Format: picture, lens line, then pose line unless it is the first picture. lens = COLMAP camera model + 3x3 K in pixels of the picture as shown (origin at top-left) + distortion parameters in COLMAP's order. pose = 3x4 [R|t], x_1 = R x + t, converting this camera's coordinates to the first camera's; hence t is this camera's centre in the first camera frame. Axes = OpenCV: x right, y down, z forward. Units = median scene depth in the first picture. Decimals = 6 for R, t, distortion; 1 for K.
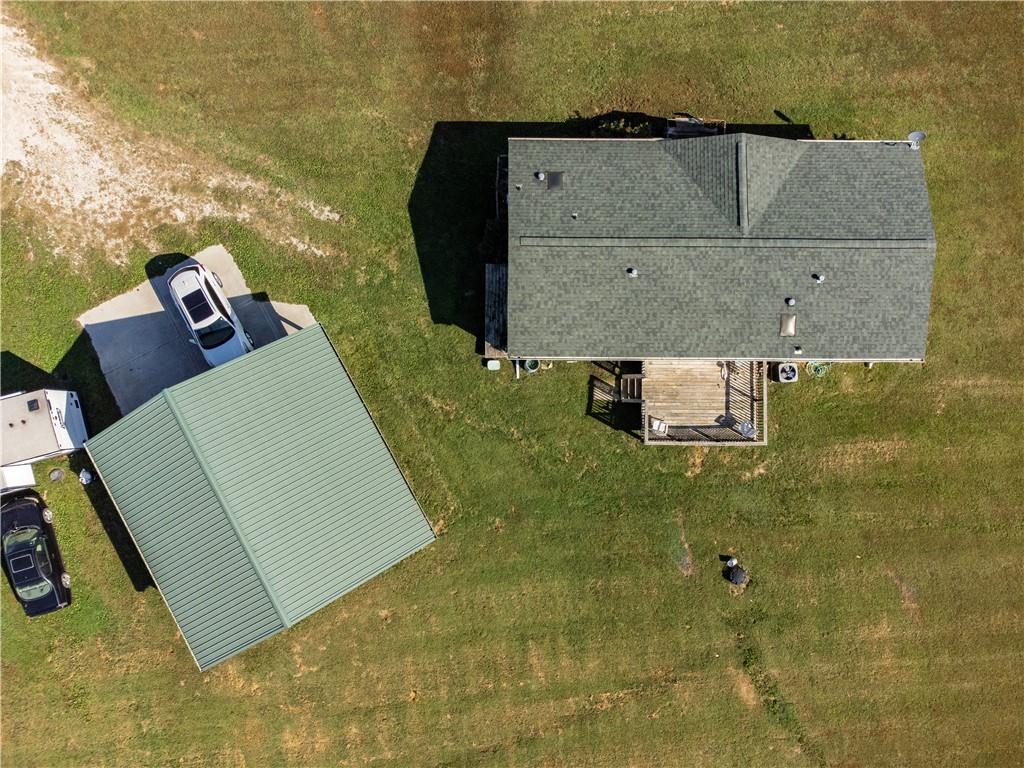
lens RADIAL K [[765.6, 0, 510.2], [0, 765.6, 382.3], [0, 0, 1]] dist [0.013918, 0.019837]
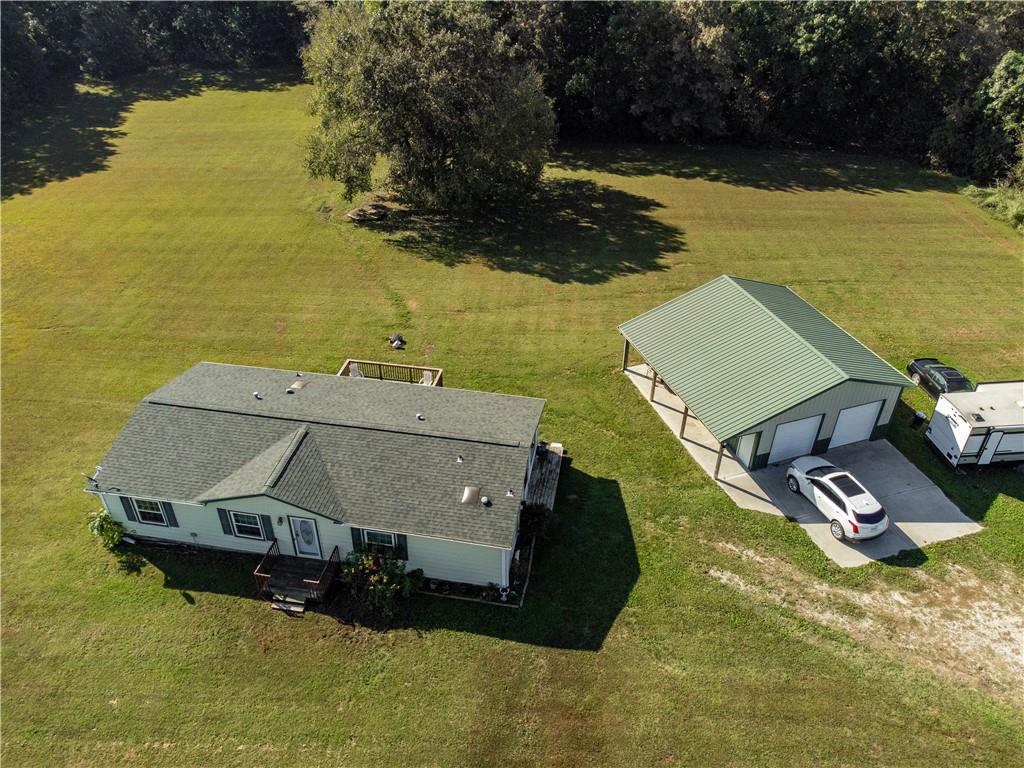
lens RADIAL K [[765.6, 0, 510.2], [0, 765.6, 382.3], [0, 0, 1]] dist [0.013918, 0.019837]
pose [[-0.984599, -0.113536, 0.132943, -0.089979], [0.172764, -0.515406, 0.839350, -0.892588], [-0.026776, 0.849391, 0.527084, 0.355391]]
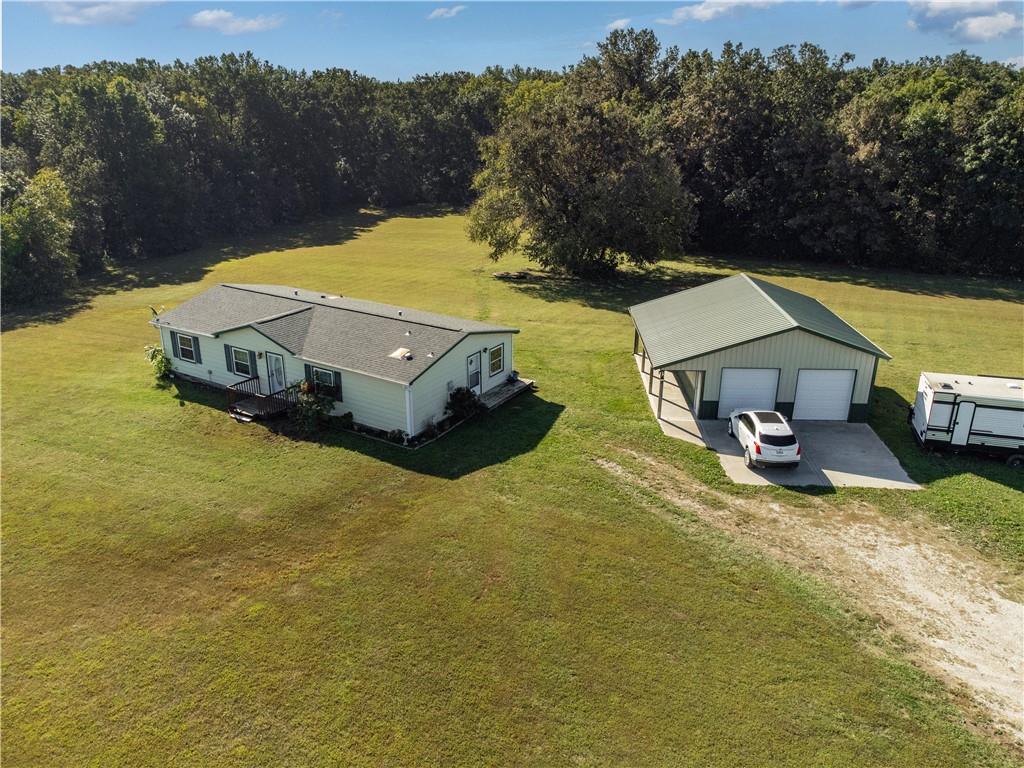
lens RADIAL K [[768.1, 0, 508.0], [0, 768.1, 369.2], [0, 0, 1]] dist [0.022207, 0.001426]
pose [[-0.852803, -0.192269, 0.485552, -0.557459], [0.519967, -0.226077, 0.823726, -0.999233], [-0.048605, 0.954946, 0.292772, 0.641112]]
